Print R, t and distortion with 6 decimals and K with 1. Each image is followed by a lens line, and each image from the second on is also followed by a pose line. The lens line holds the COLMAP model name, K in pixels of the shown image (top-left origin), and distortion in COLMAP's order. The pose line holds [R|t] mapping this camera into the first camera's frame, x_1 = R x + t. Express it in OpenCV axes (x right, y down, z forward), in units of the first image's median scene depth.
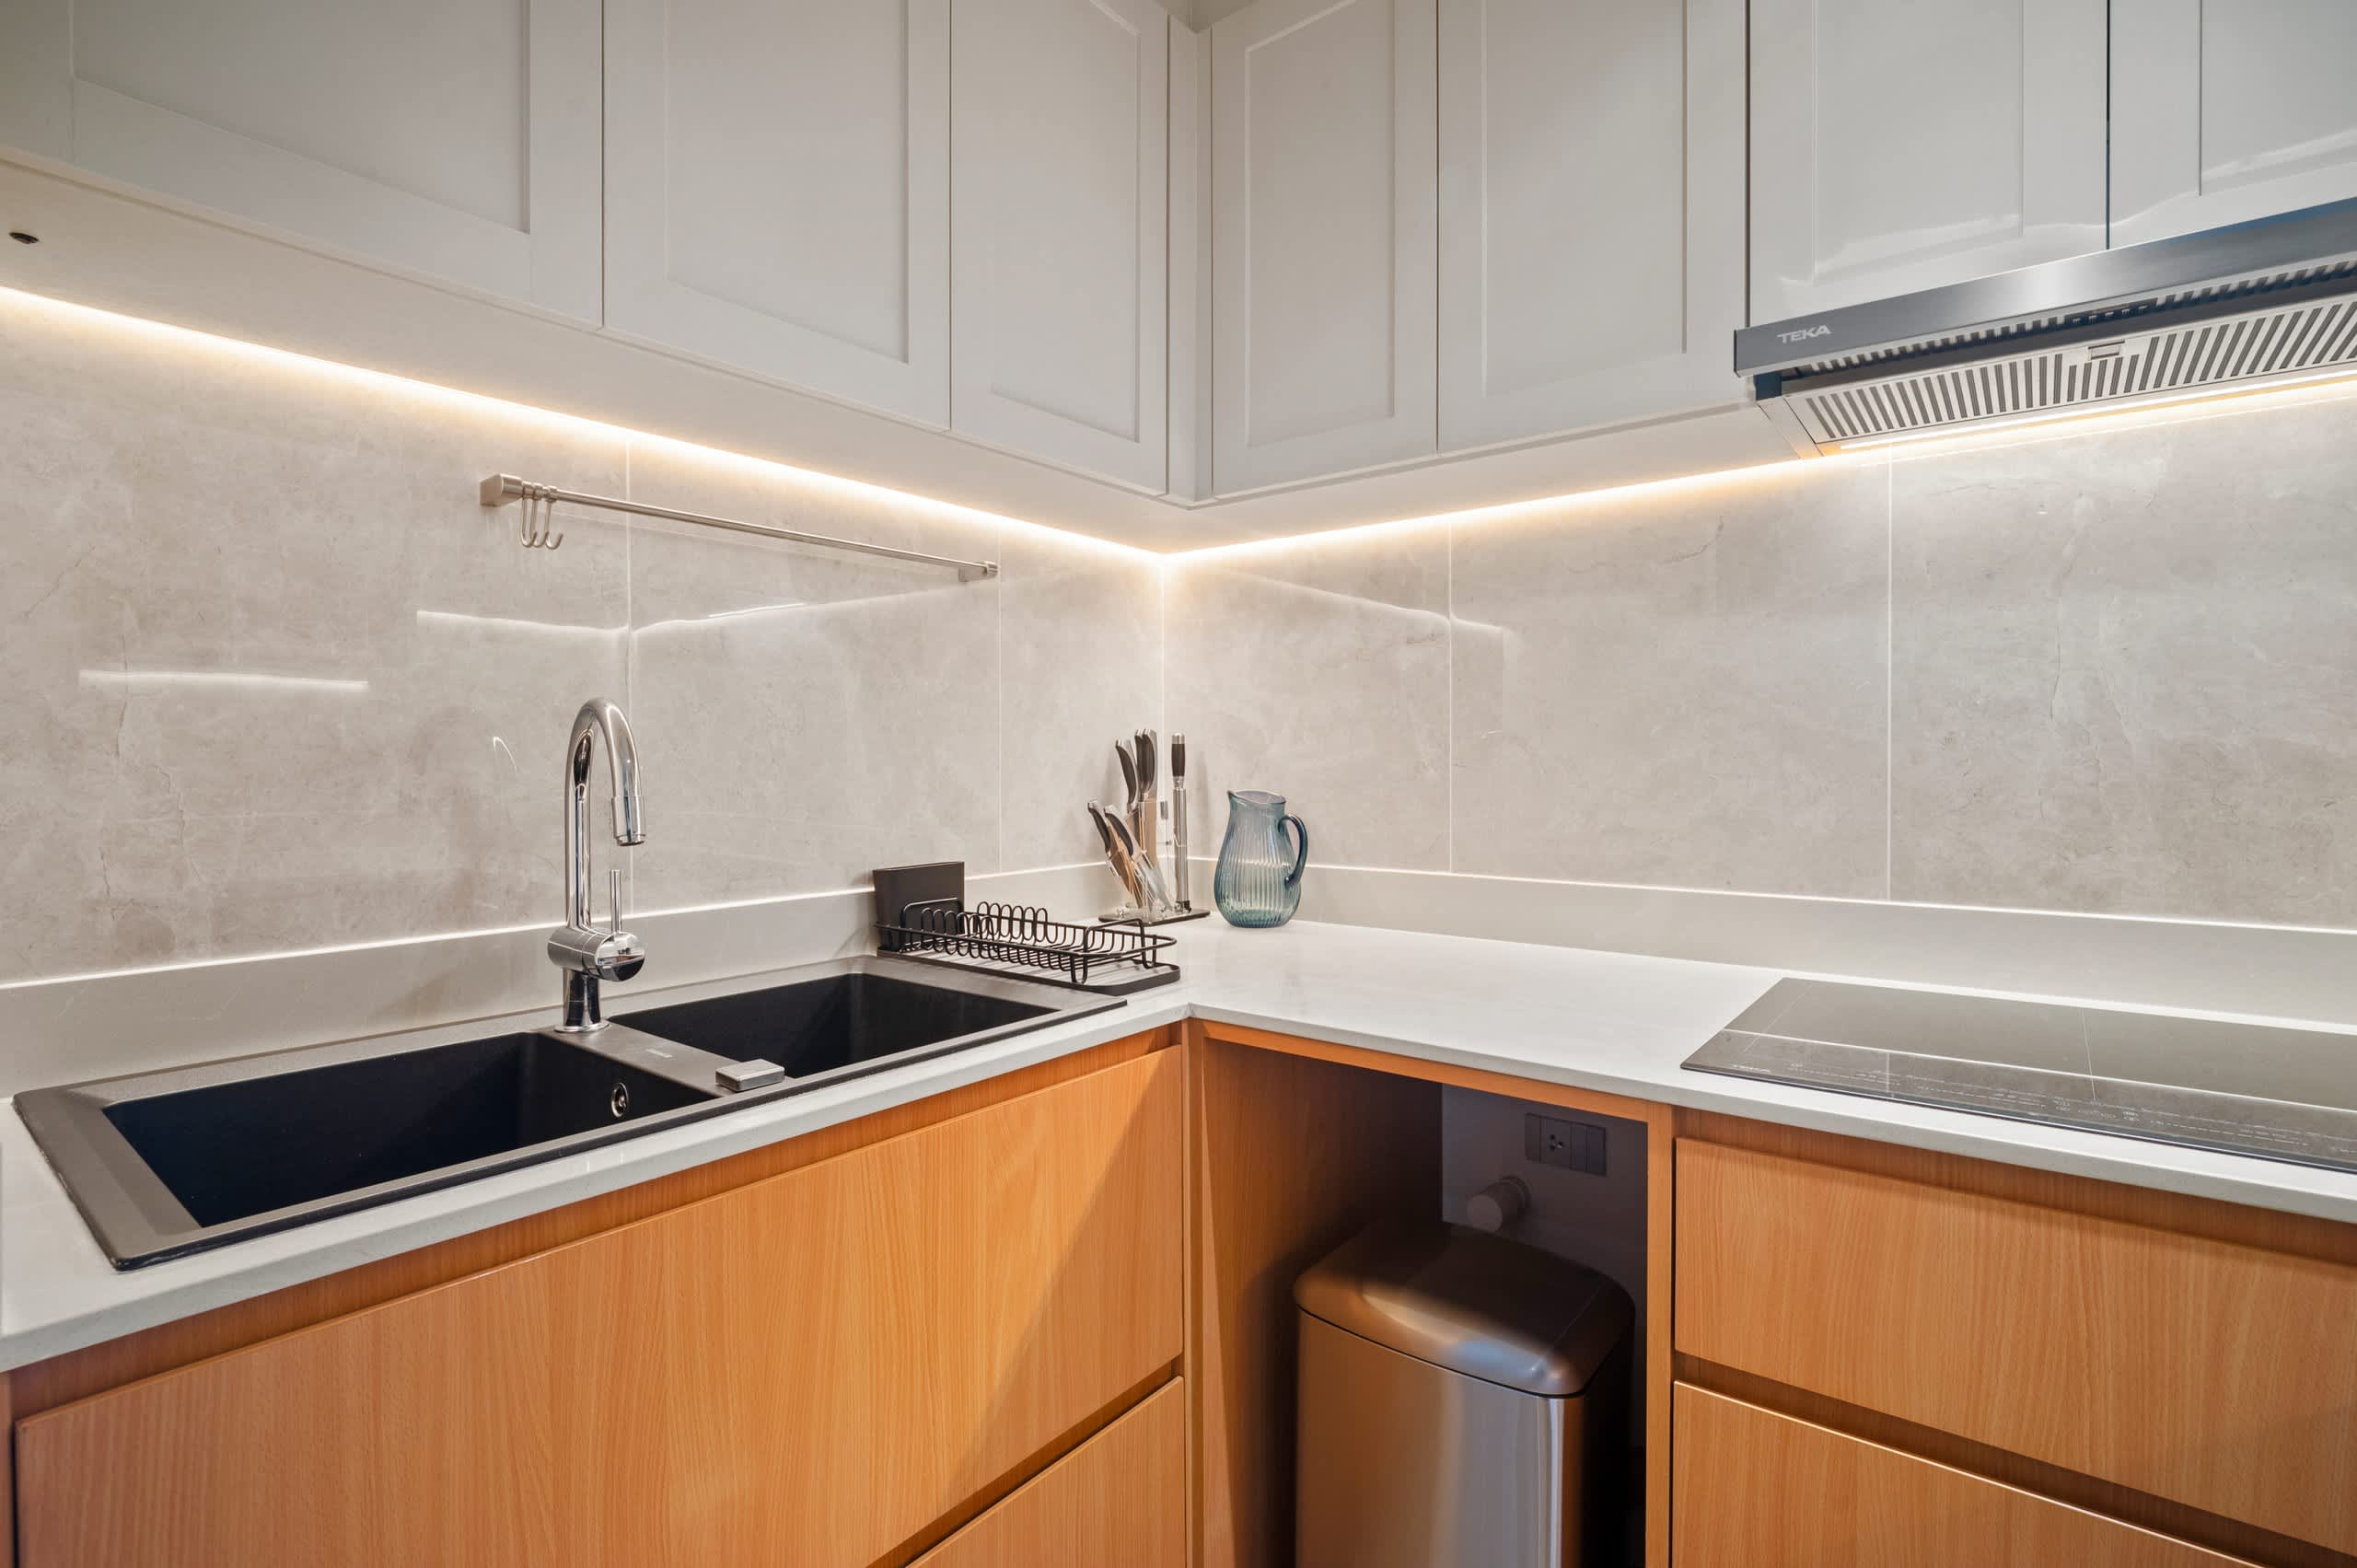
lens RADIAL K [[1104.8, 0, 1184.4], [0, 1104.8, 777.1], [0, 0, 1]] dist [0.002680, 0.000596]
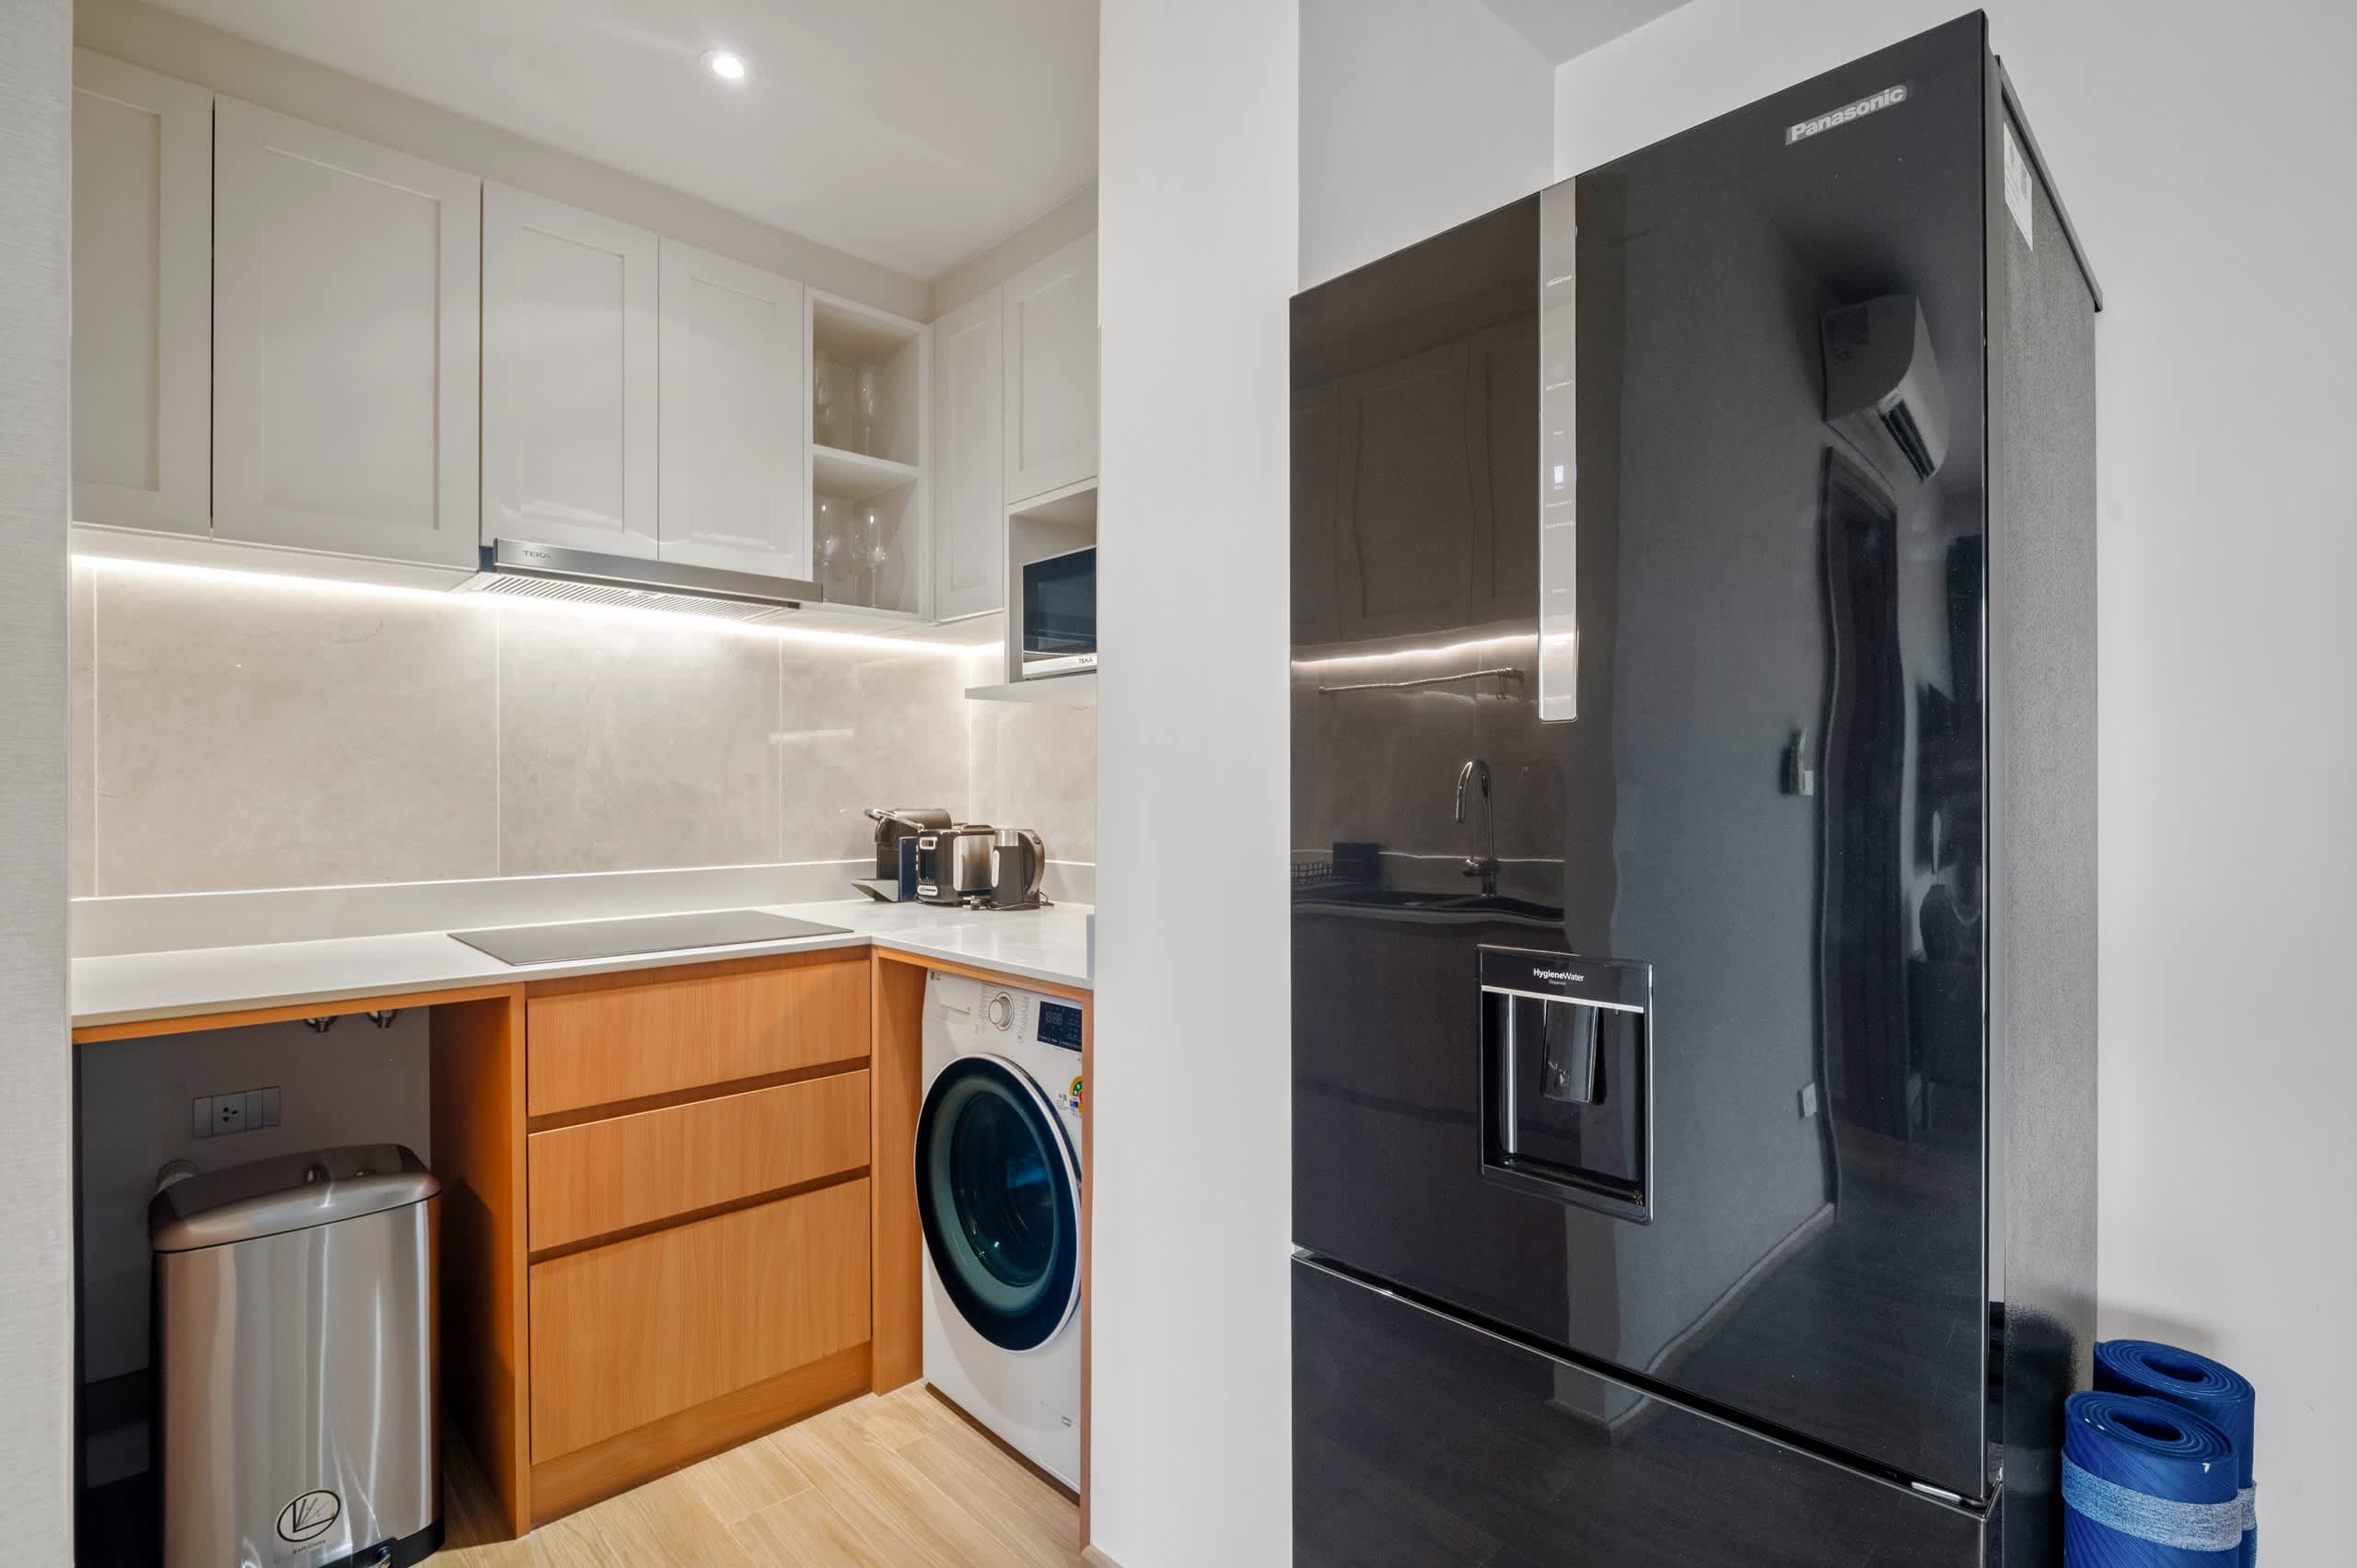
lens RADIAL K [[1104.8, 0, 1184.9], [0, 1104.8, 789.9], [0, 0, 1]] dist [0.002680, 0.000596]
pose [[0.134261, 0.003547, 0.990940, -0.911564], [0.015996, 0.999856, -0.005746, 0.009748], [-0.990817, 0.016623, 0.134185, -0.232868]]
